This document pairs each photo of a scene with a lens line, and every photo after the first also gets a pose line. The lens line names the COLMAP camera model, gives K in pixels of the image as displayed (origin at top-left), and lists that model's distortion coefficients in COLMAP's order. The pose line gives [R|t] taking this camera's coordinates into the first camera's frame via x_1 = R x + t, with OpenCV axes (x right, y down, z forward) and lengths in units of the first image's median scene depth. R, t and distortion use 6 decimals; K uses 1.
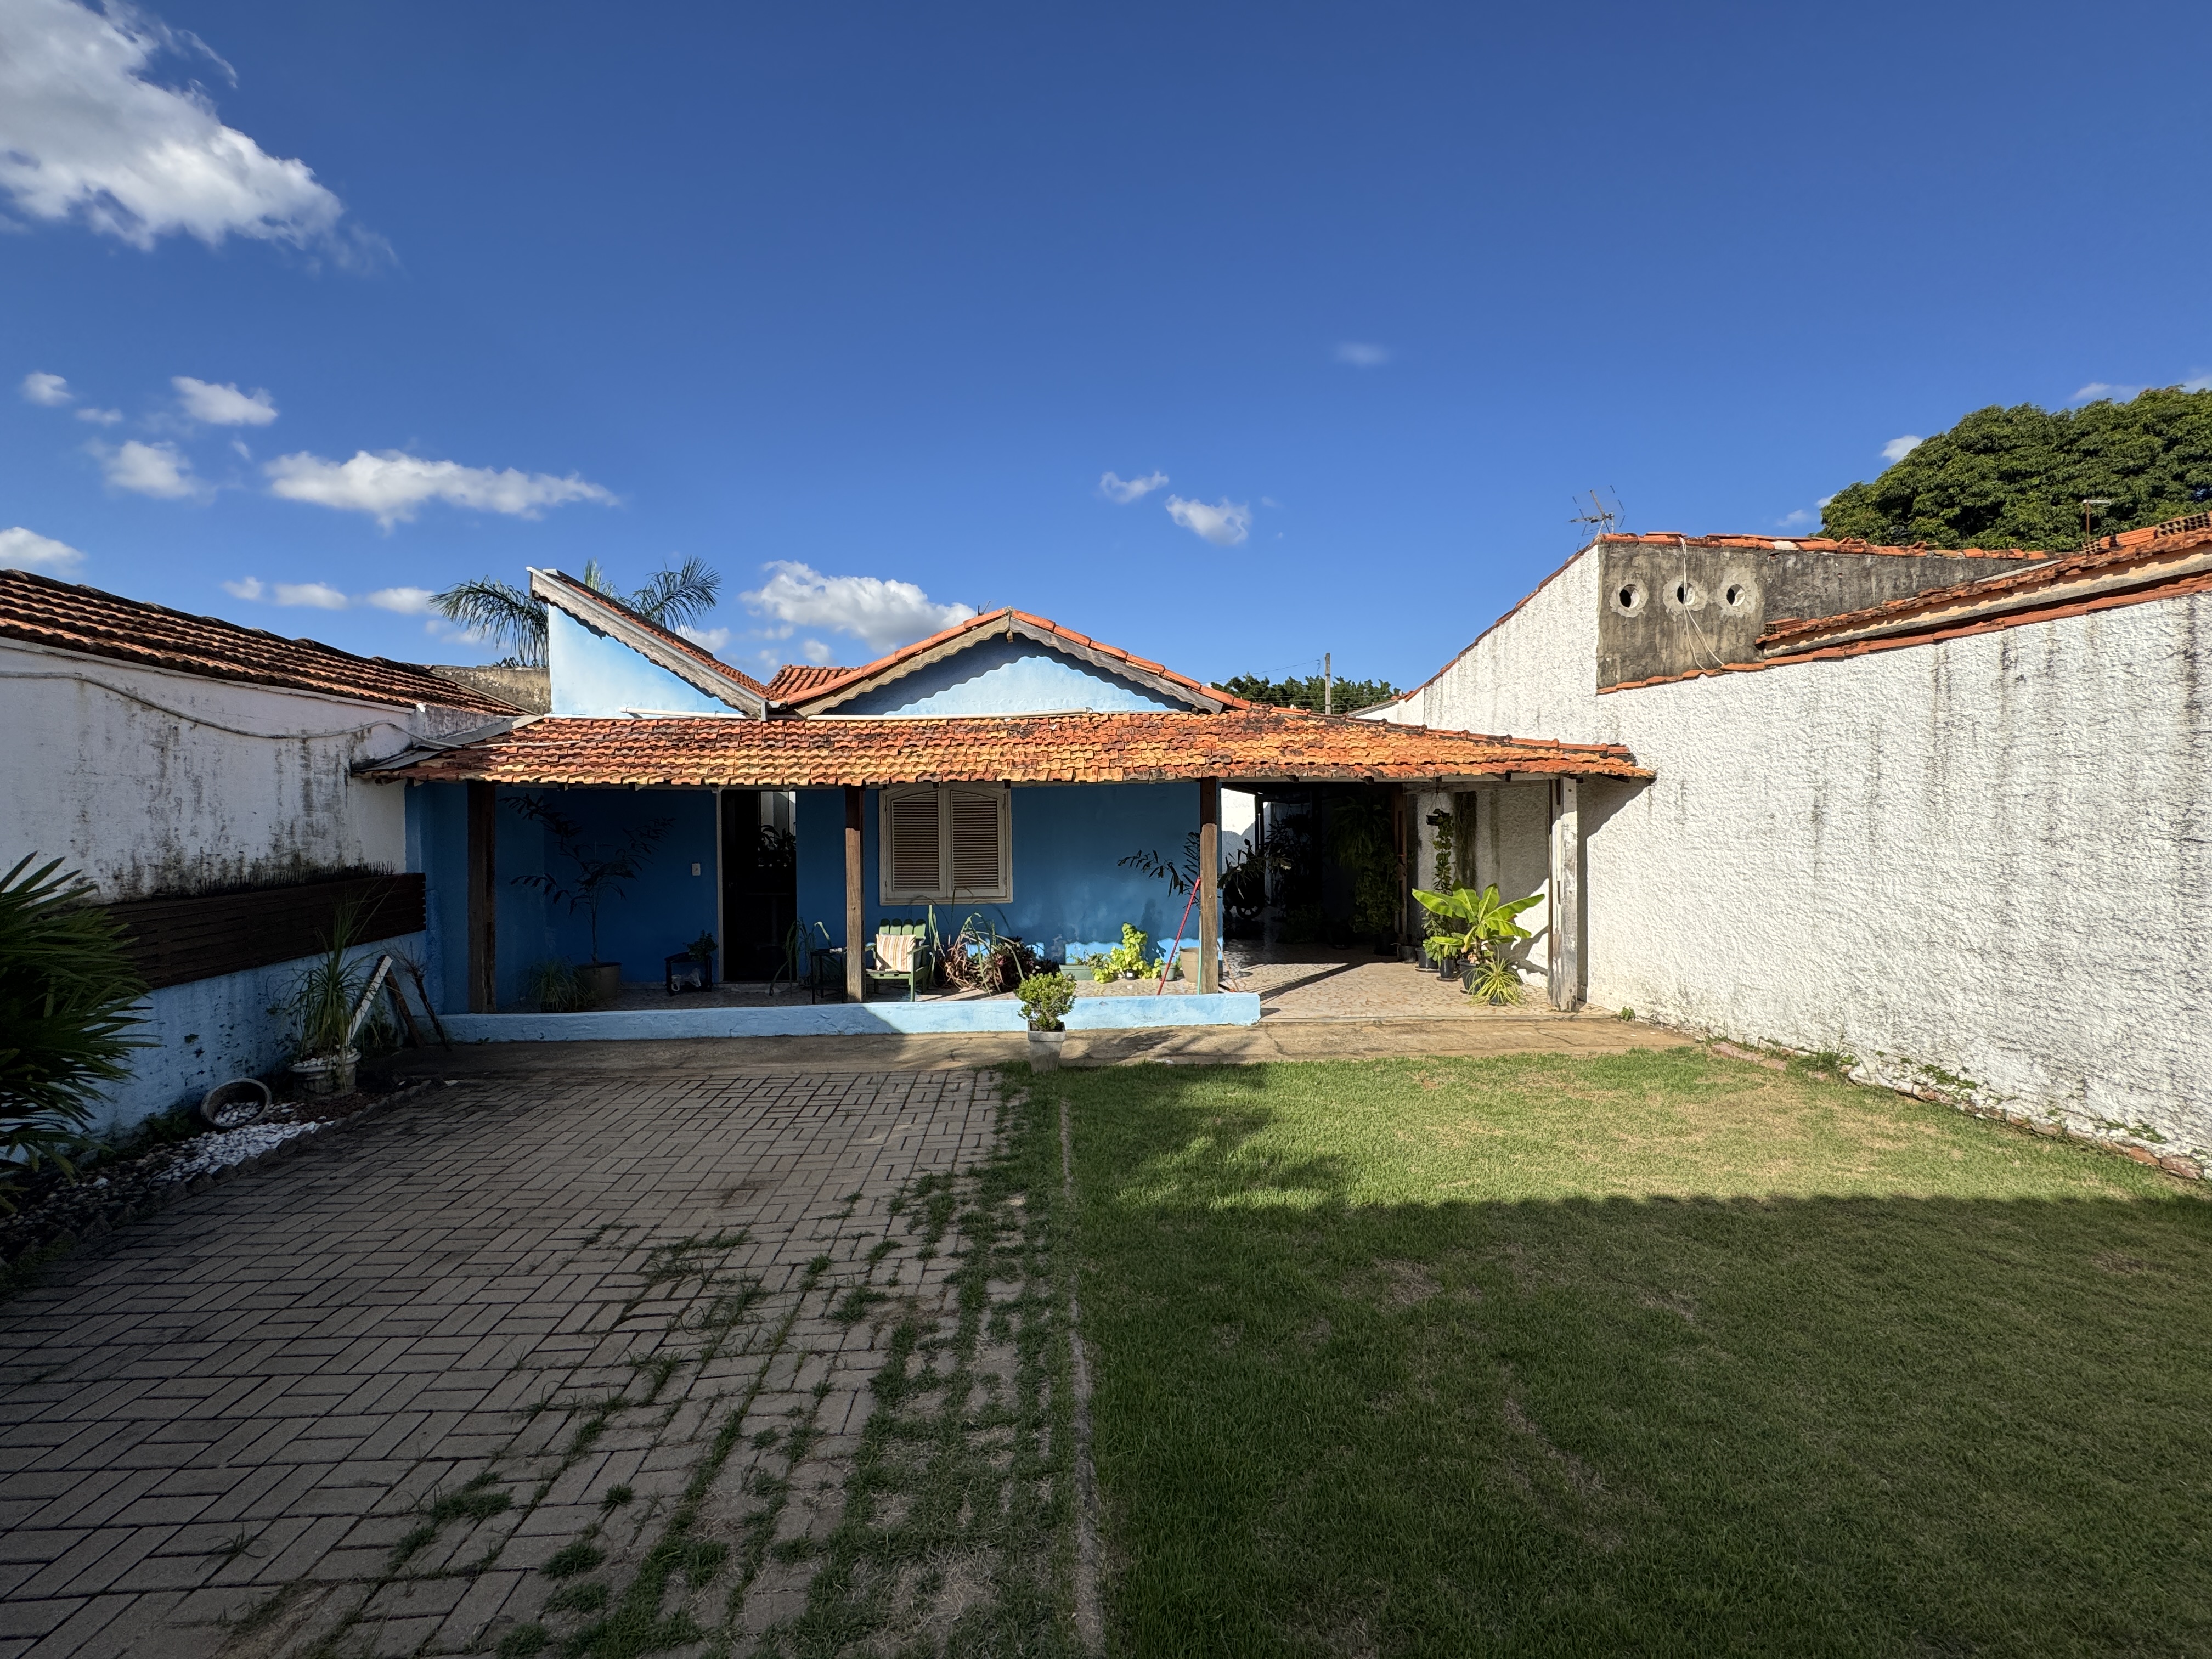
lens RADIAL K [[886.1, 0, 1106.0], [0, 886.1, 829.5], [0, 0, 1]] dist [-0.002418, -0.000019]
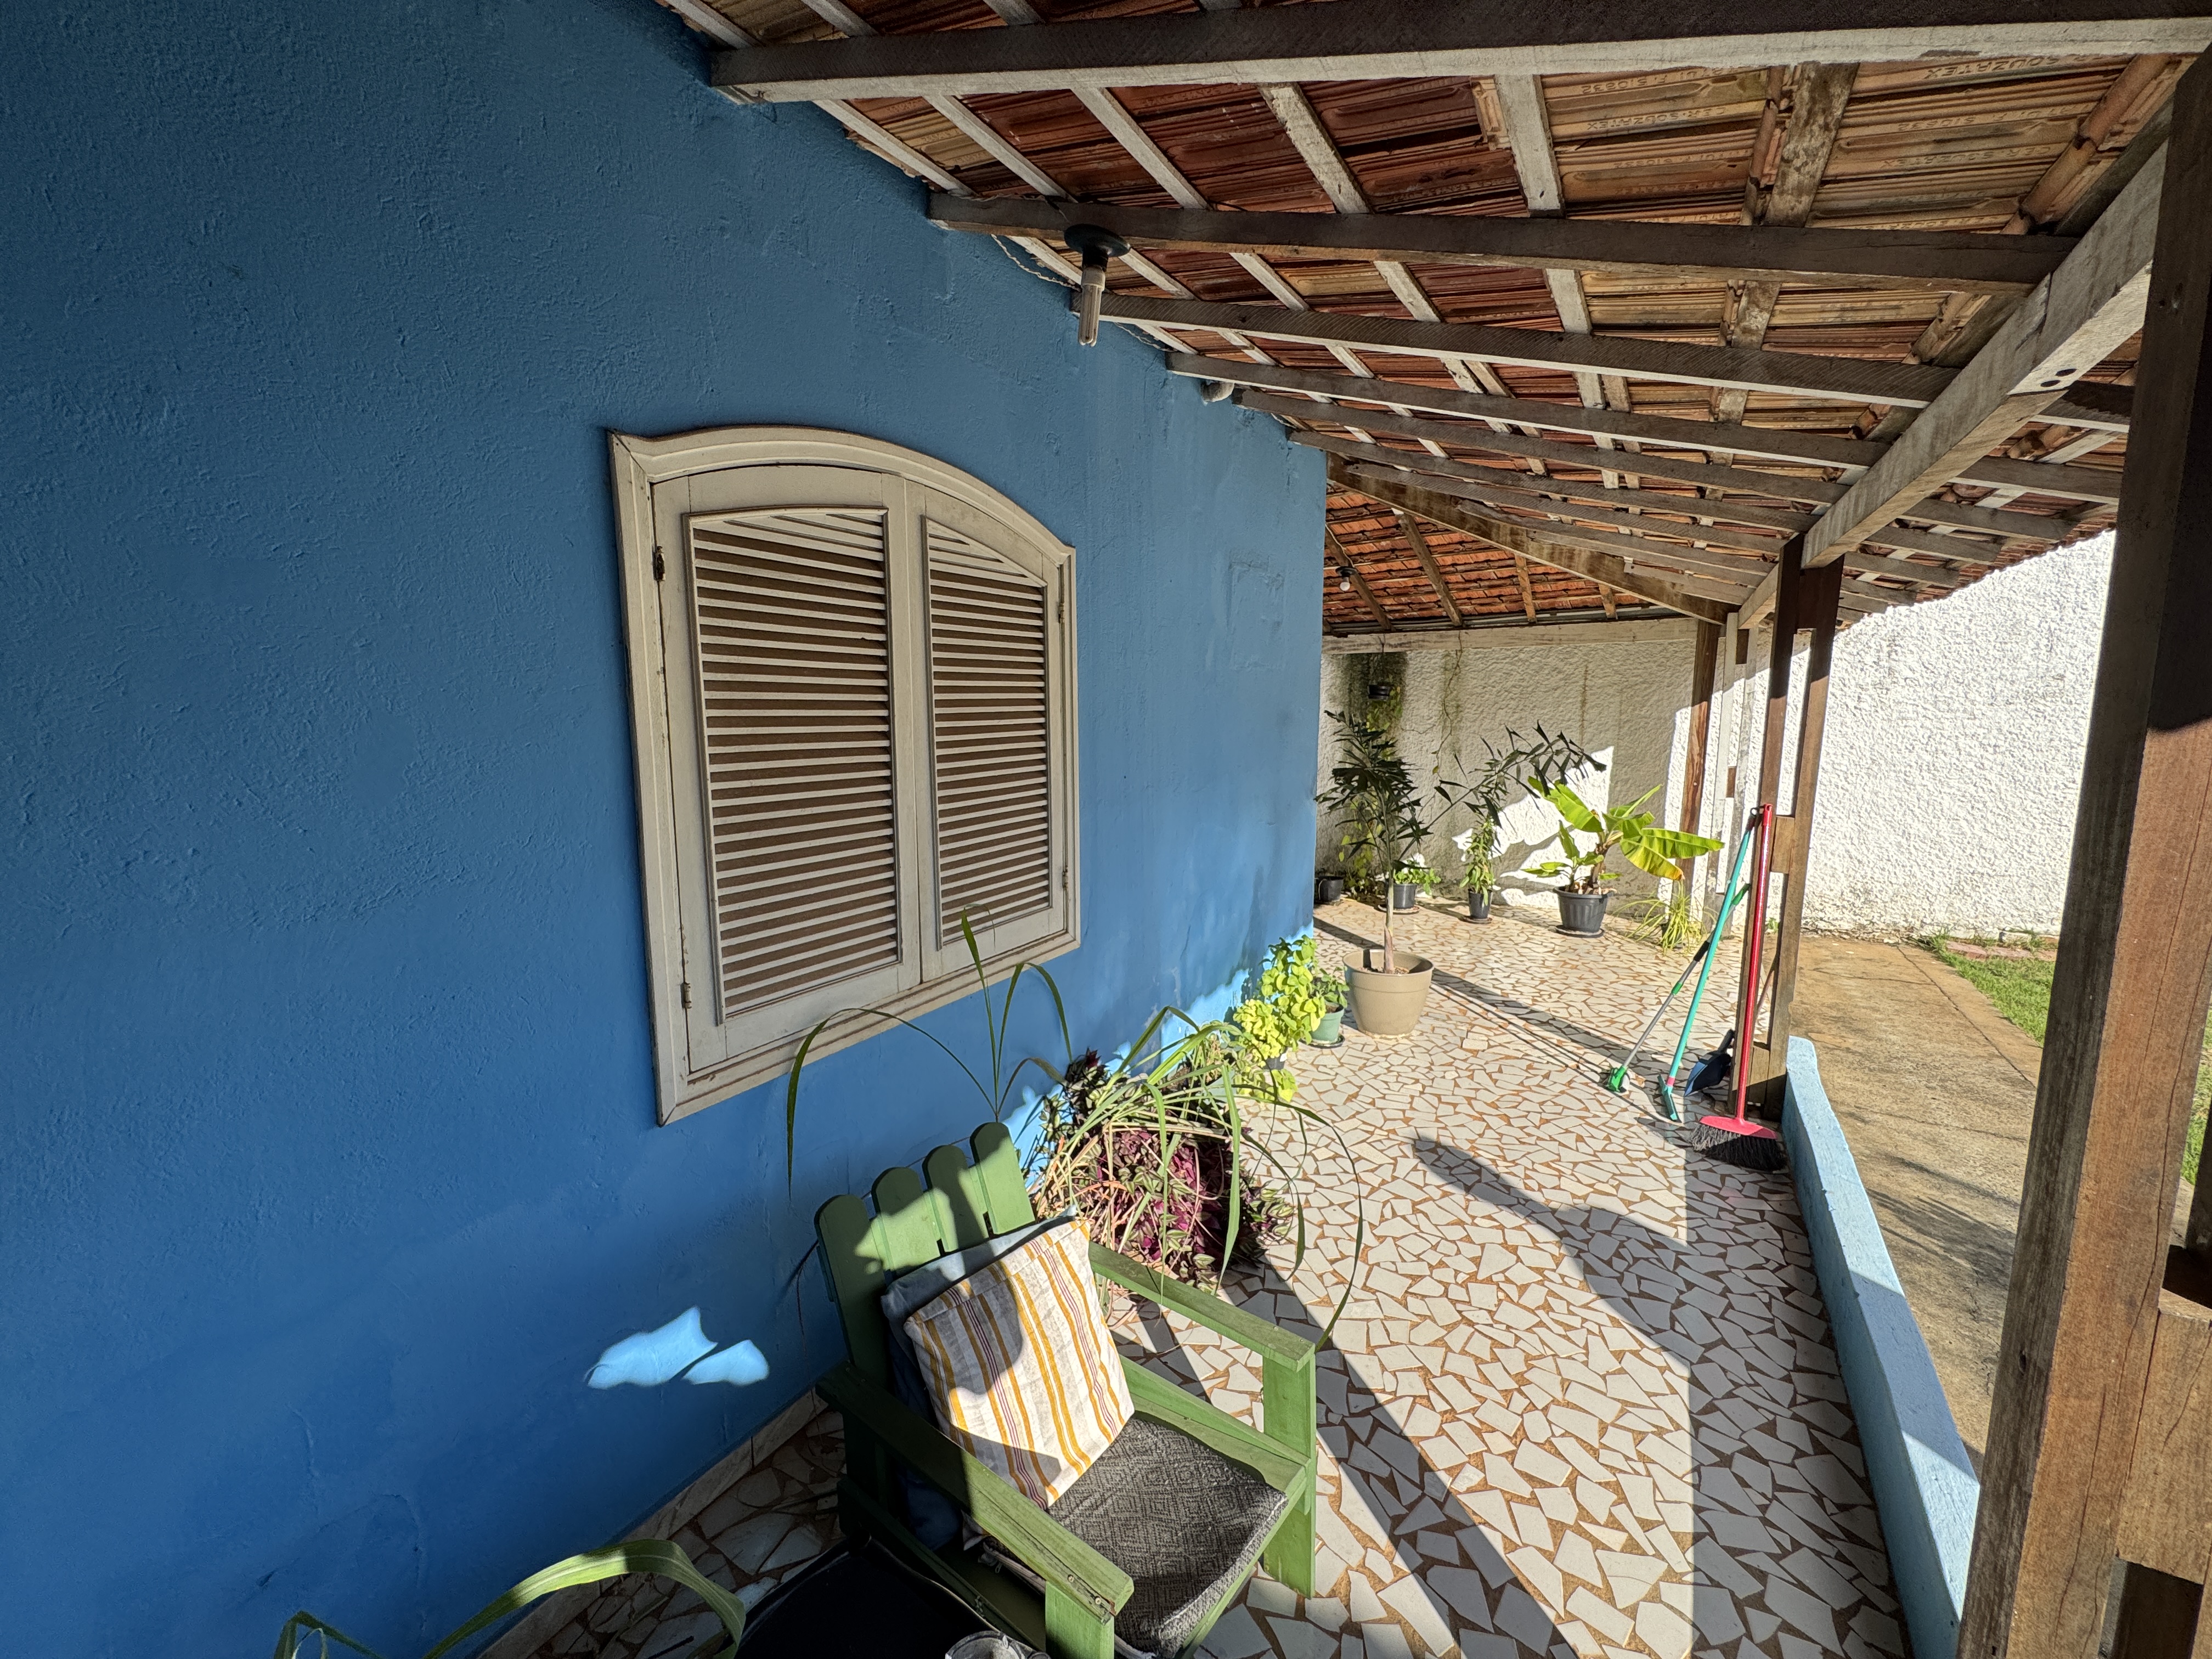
lens RADIAL K [[887.8, 0, 1106.0], [0, 887.8, 829.5], [0, 0, 1]] dist [-0.002311, -0.000087]
pose [[0.585751, -0.108874, 0.803145, -0.544643], [0.017861, 0.992430, 0.121507, 0.011724], [-0.810294, -0.056828, 0.583262, 1.329019]]
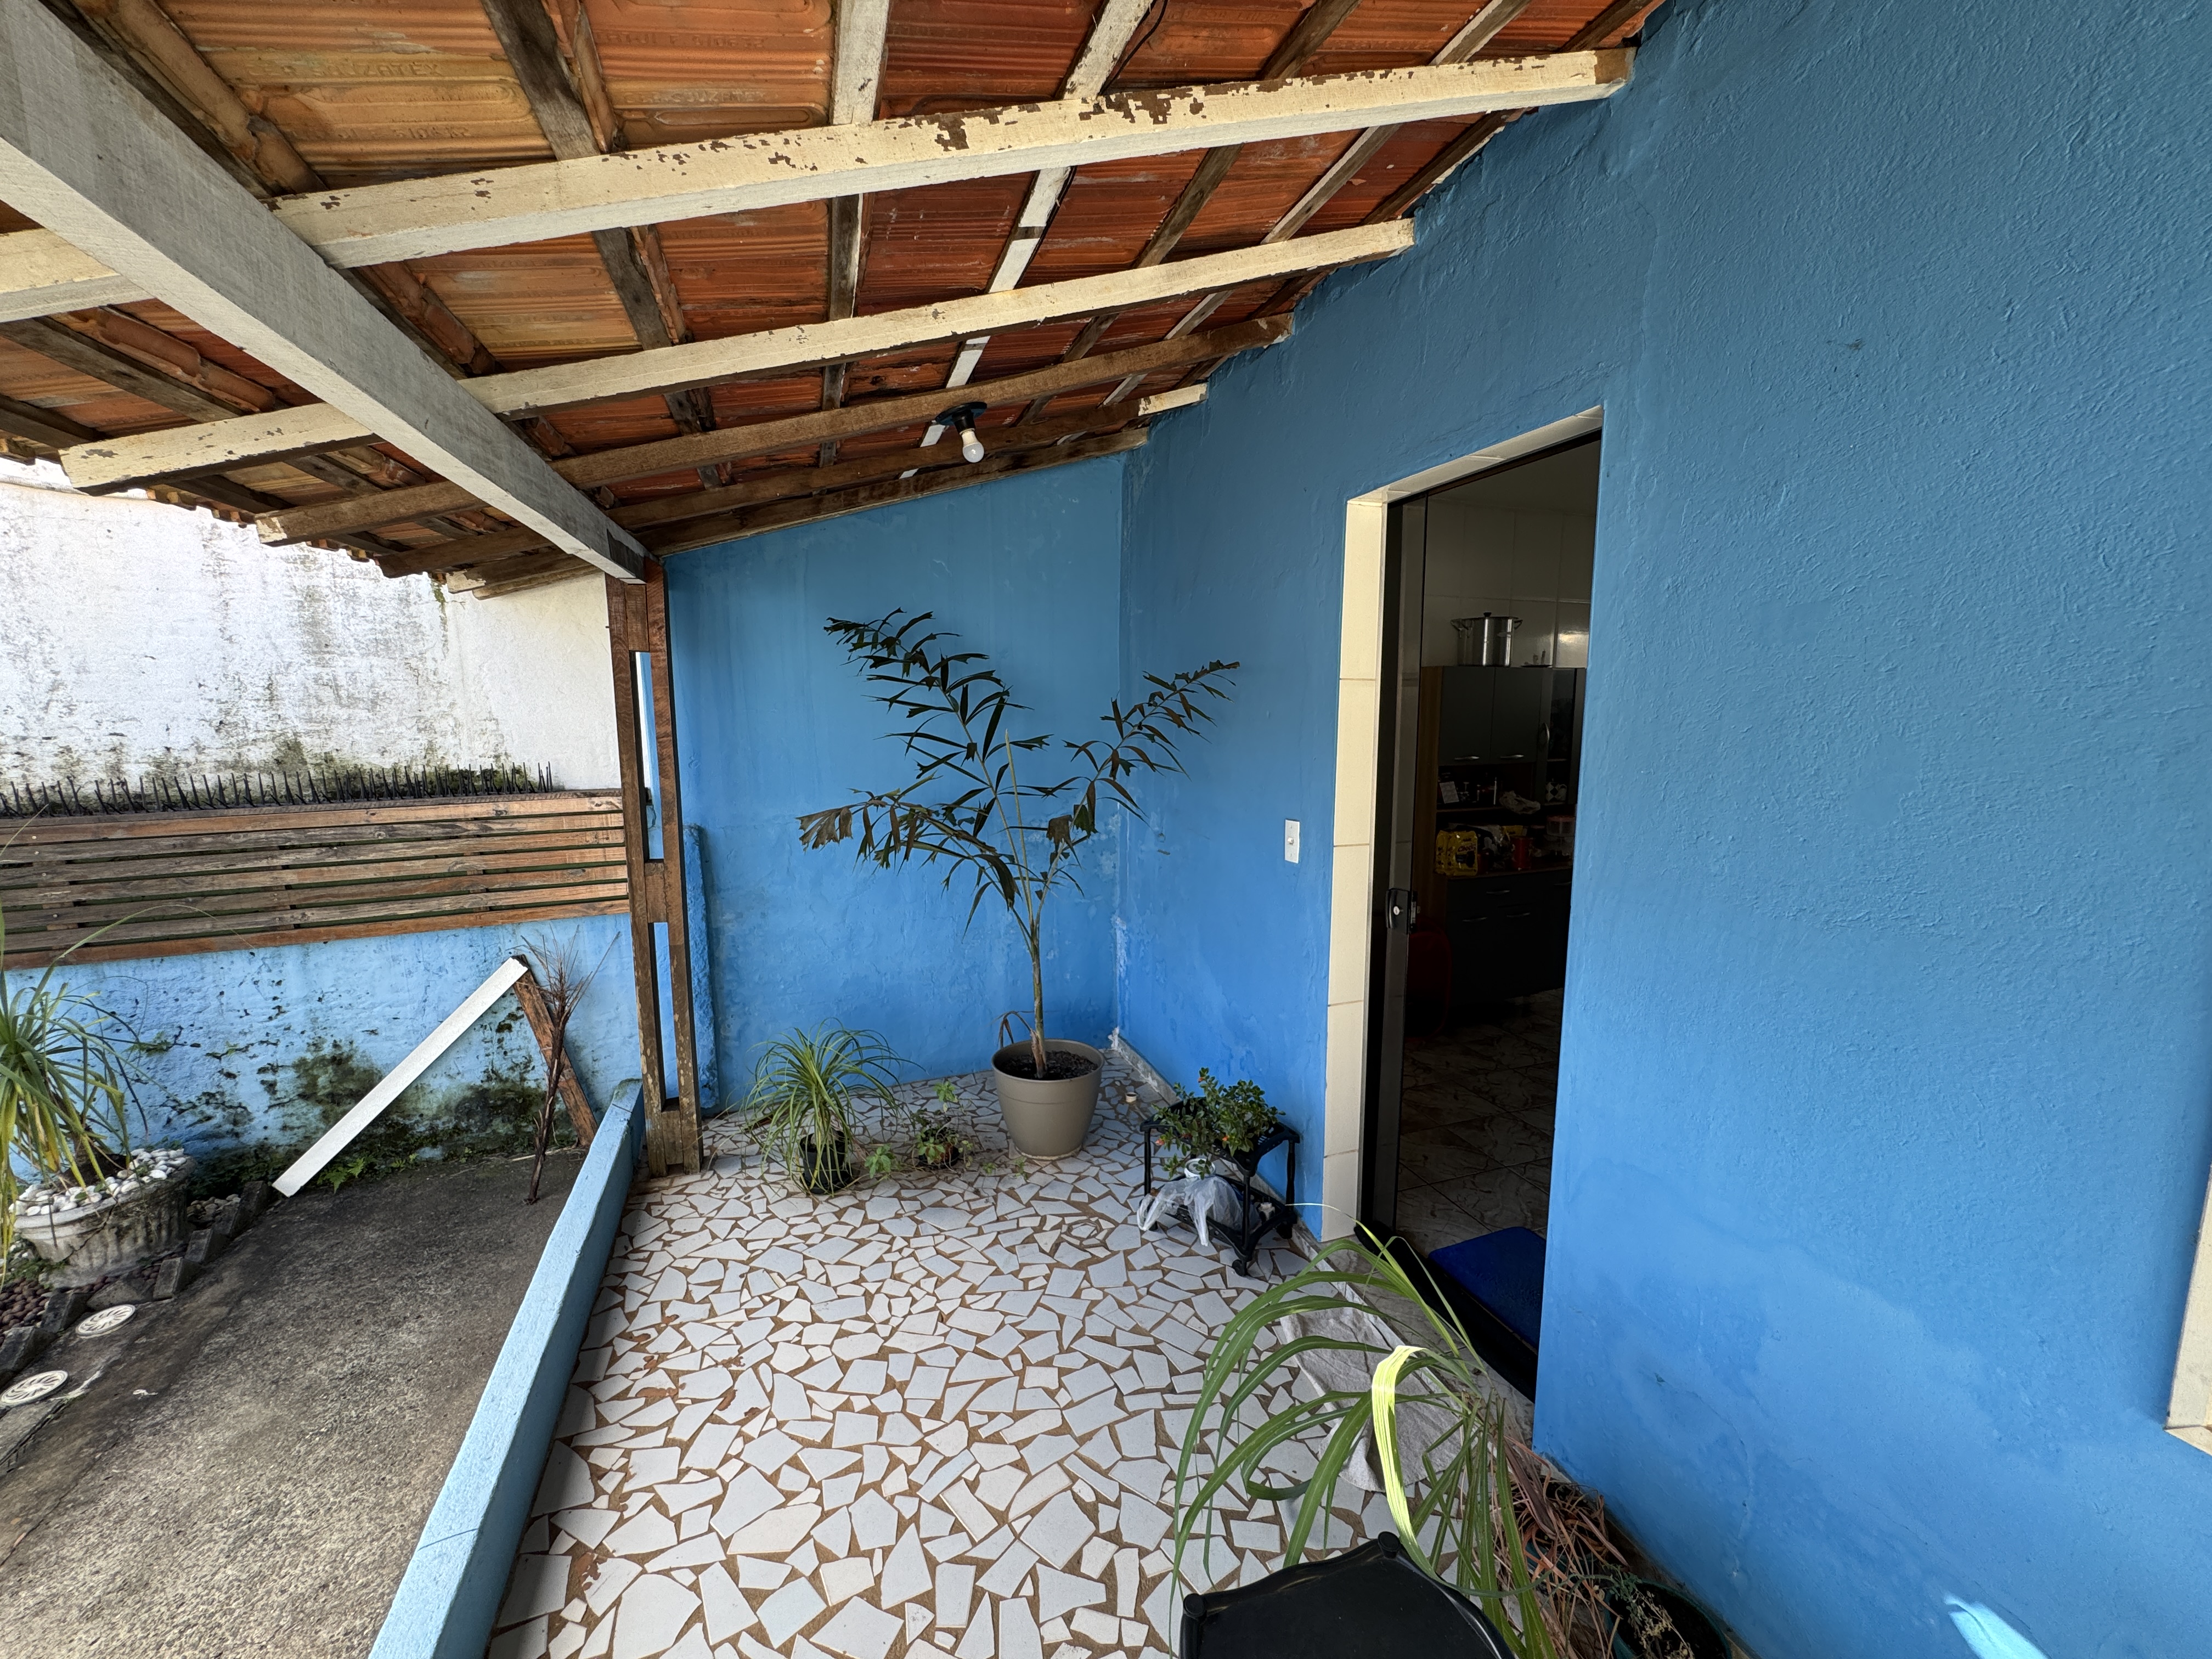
lens RADIAL K [[886.1, 0, 1106.0], [0, 886.1, 829.5], [0, 0, 1]] dist [-0.002418, -0.000019]
pose [[0.264562, 0.138238, -0.954409, -0.316651], [-0.013068, 0.990096, 0.139785, 0.001148], [0.964280, -0.024510, 0.263748, 1.363516]]
